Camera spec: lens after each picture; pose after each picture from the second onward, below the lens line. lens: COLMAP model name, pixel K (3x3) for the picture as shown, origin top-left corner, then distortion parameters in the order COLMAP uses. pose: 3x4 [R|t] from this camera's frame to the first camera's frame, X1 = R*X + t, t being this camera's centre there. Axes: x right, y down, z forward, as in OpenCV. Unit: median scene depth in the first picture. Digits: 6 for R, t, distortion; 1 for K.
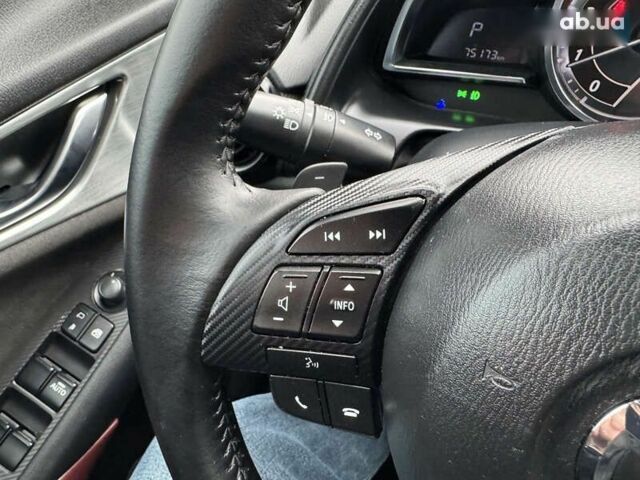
lens RADIAL K [[521.0, 0, 320.0], [0, 521.0, 240.0], [0, 0, 1]] dist [0.003492, 0.001930]
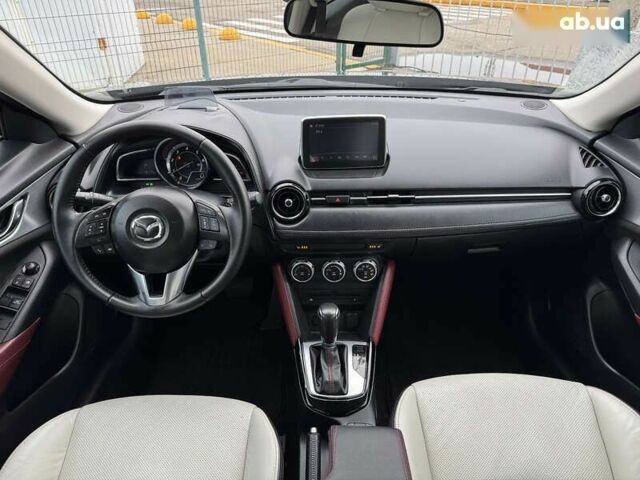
lens RADIAL K [[447.9, 0, 316.9], [0, 447.9, 241.4], [0, 0, 1]] dist [0.158914, -0.274890]
pose [[0.923775, -0.167825, 0.344201, 0.239942], [0.212934, 0.972194, -0.097457, 0.627307], [-0.318275, 0.163320, 0.933824, -2.141703]]
